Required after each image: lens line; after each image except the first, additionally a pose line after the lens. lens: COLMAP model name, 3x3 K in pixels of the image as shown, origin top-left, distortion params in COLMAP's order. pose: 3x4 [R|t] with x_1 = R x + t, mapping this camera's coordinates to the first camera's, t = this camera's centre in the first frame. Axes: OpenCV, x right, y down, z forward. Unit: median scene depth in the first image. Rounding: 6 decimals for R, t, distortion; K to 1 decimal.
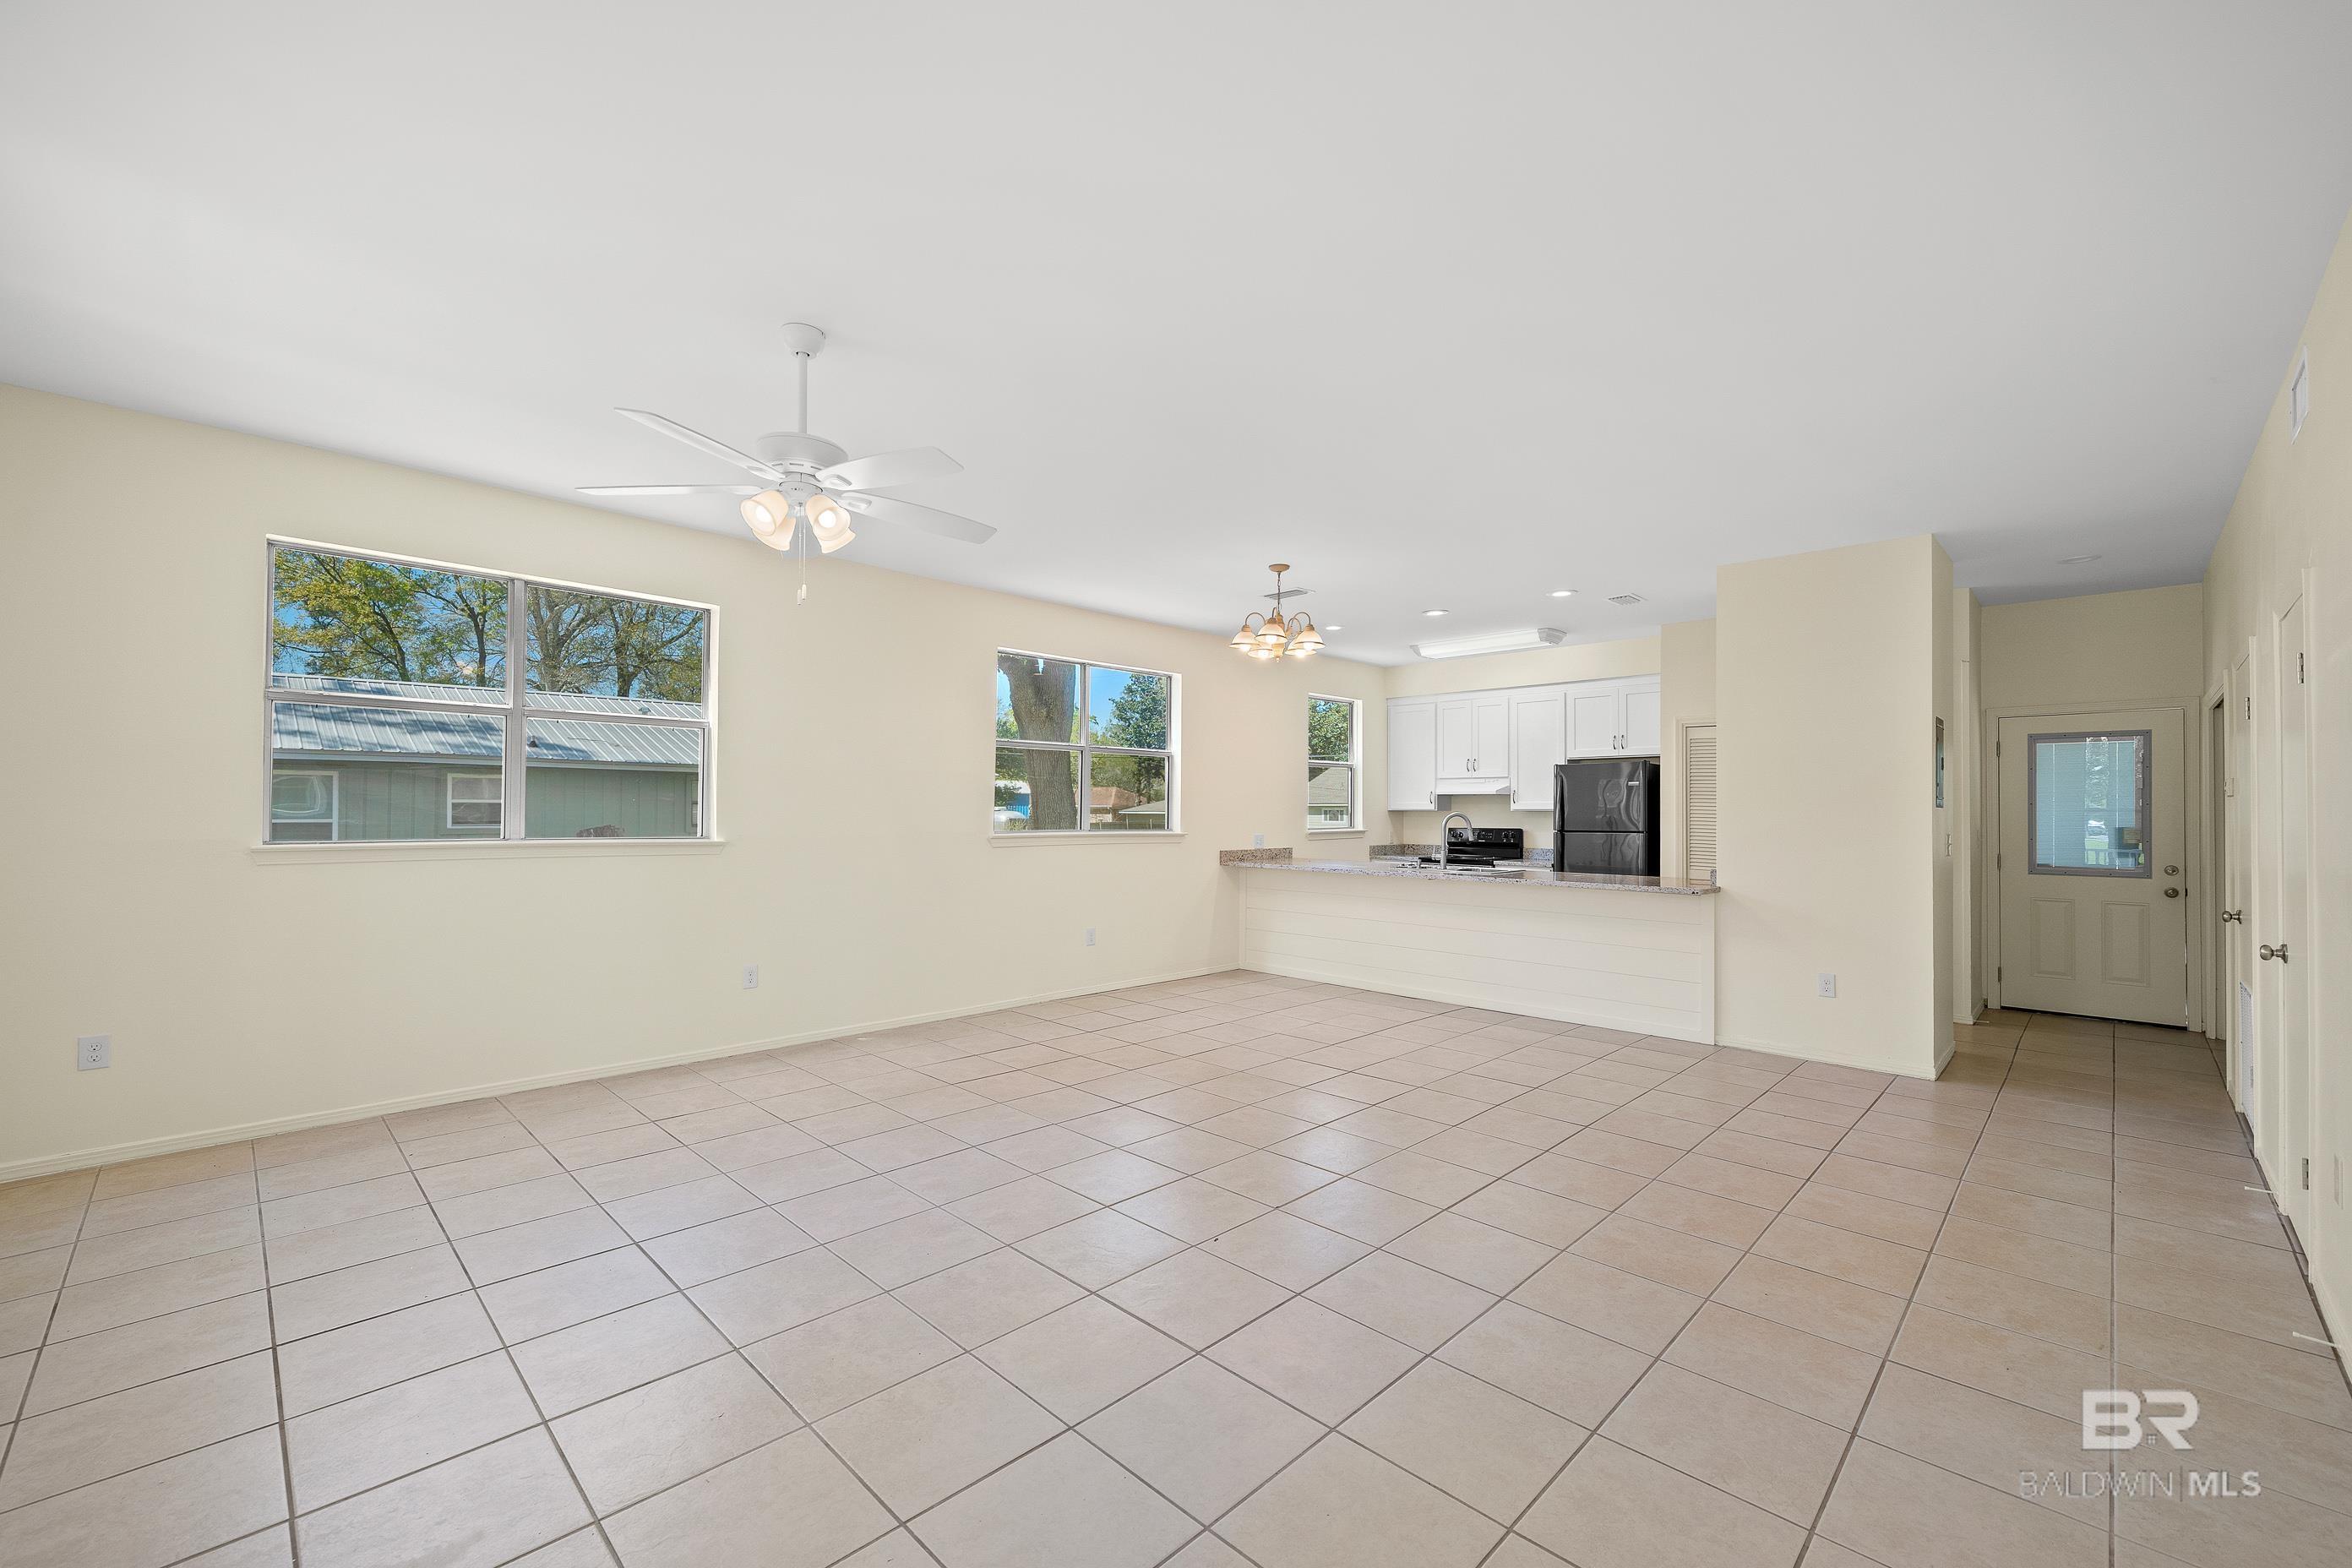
lens RADIAL K [[938.2, 0, 1176.8], [0, 938.2, 799.8], [0, 0, 1]] dist [0.001014, 0.000165]
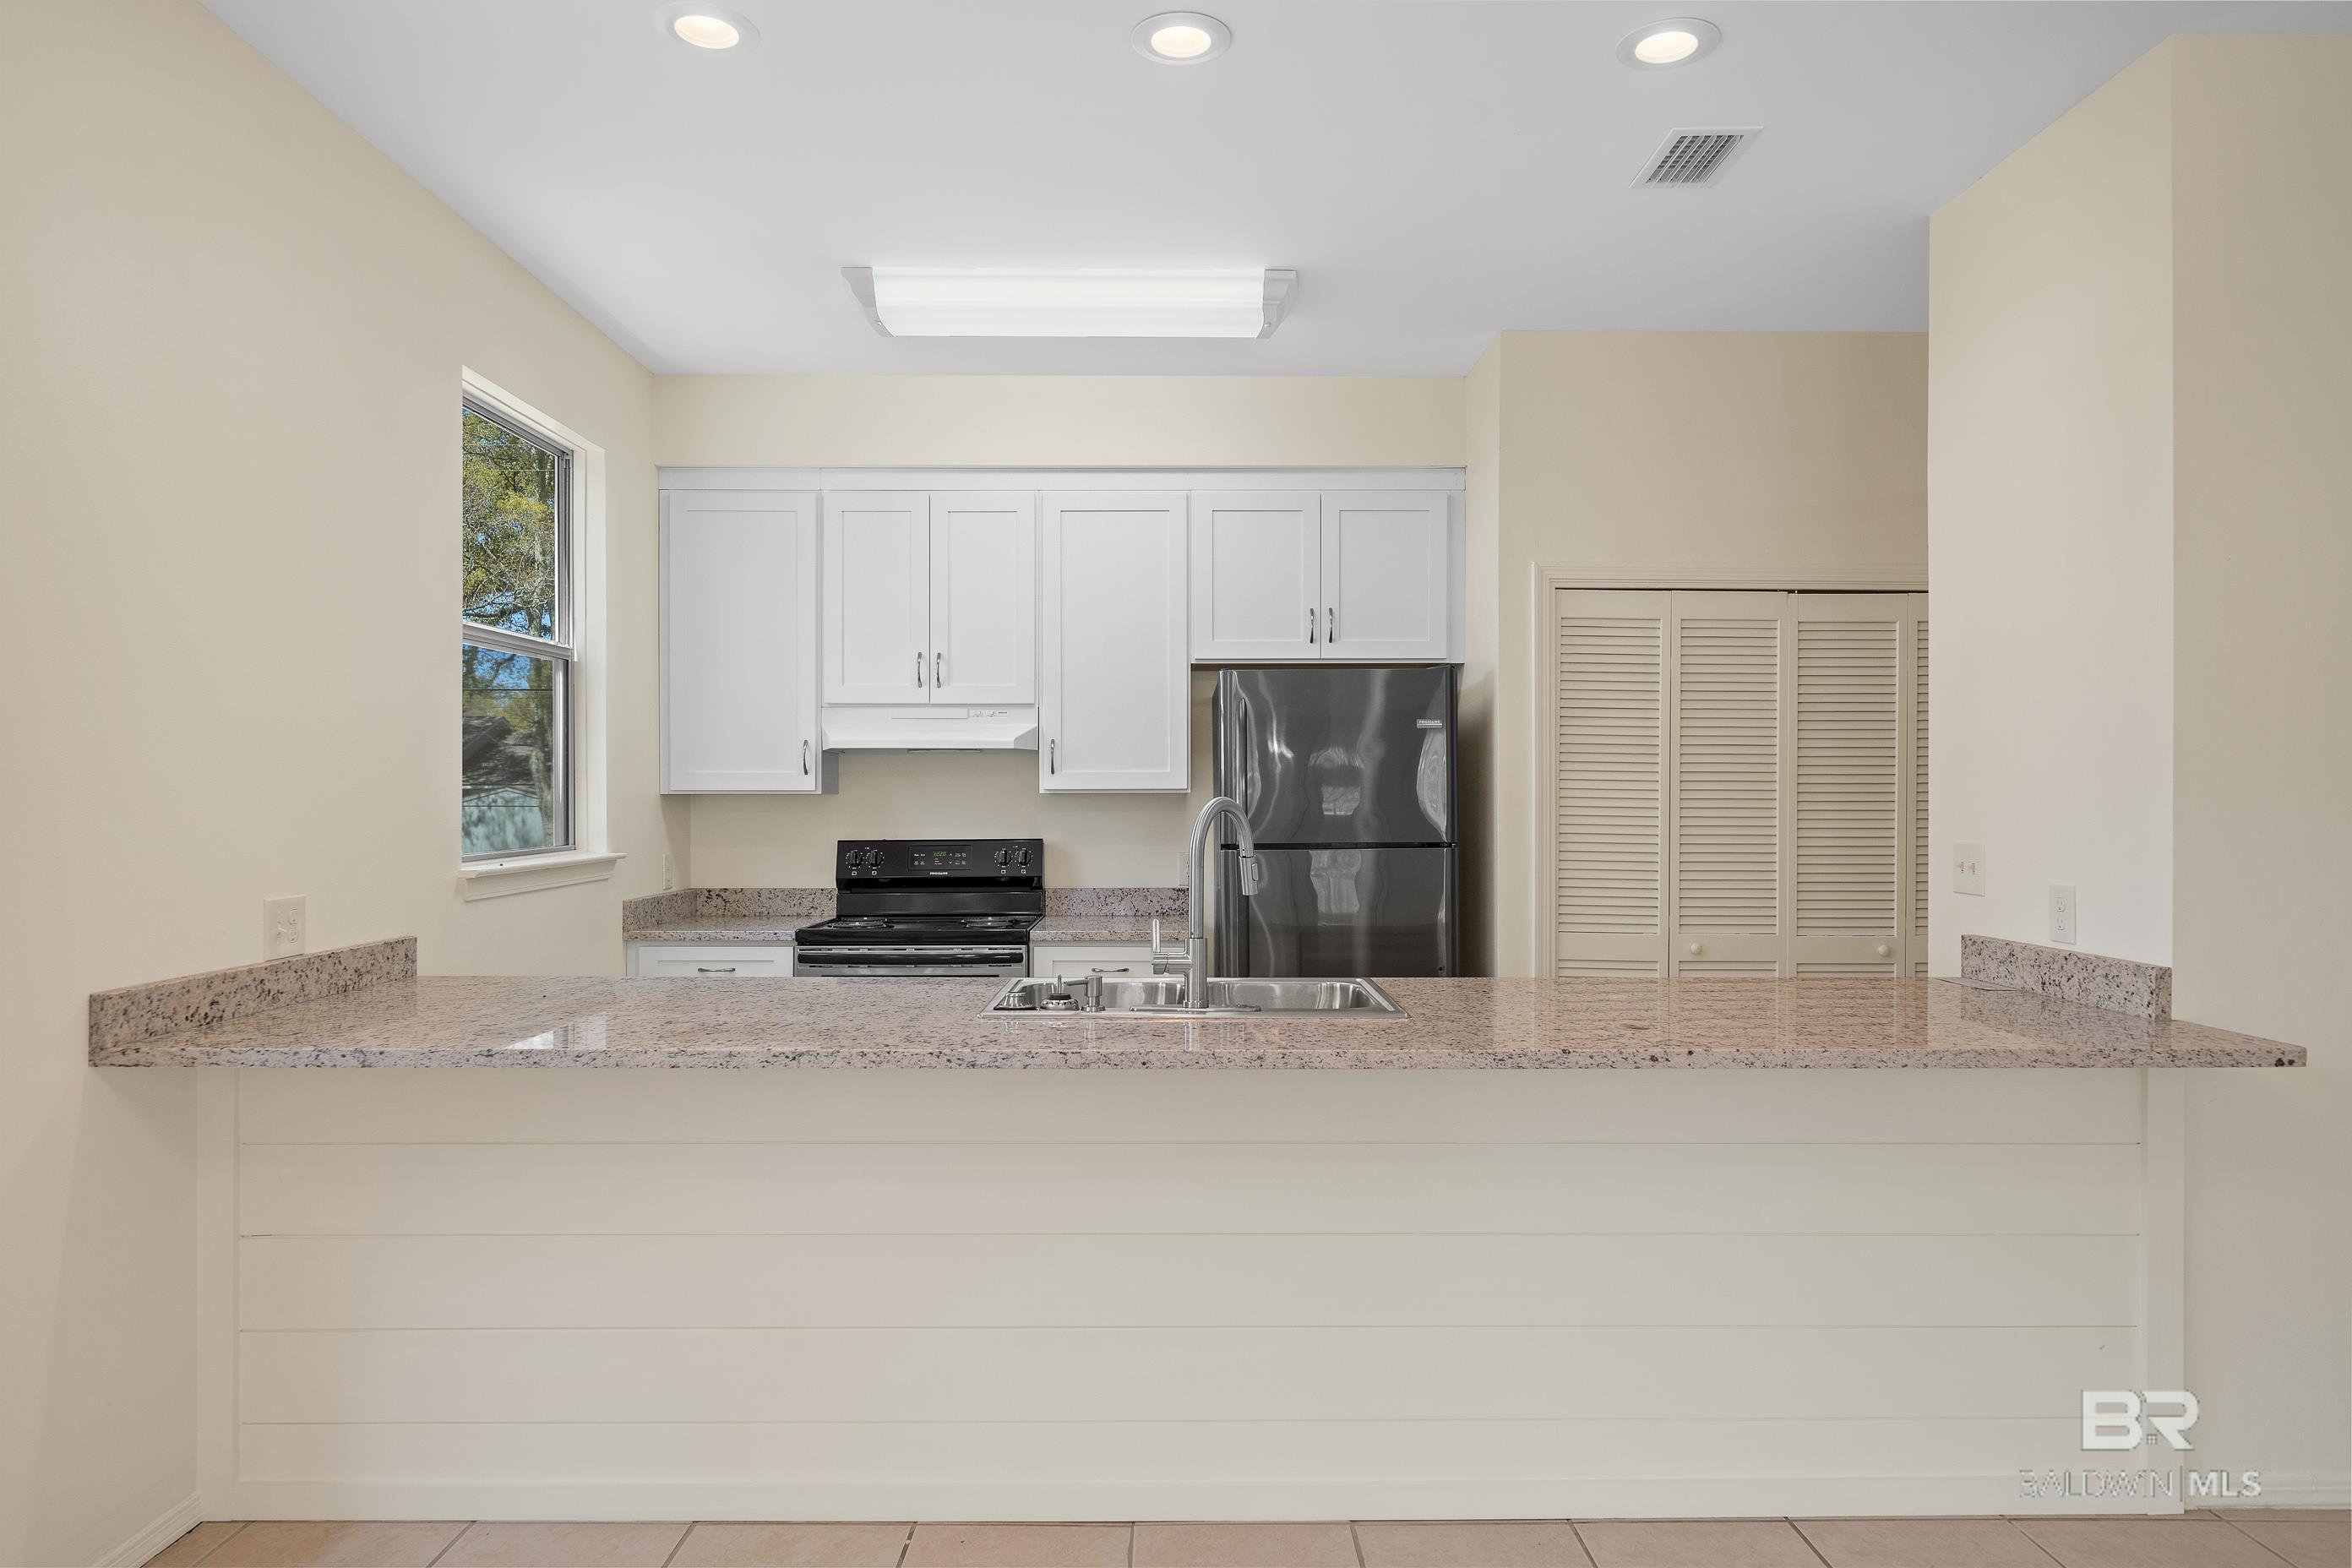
lens RADIAL K [[1396.3, 0, 1212.8], [0, 1396.3, 792.5], [0, 0, 1]] dist [0.006230, -0.000955]
pose [[0.696803, -0.001461, 0.717261, -0.000710], [-0.004743, 0.999967, 0.006645, 0.007370], [-0.717247, -0.008032, 0.696773, 0.579285]]
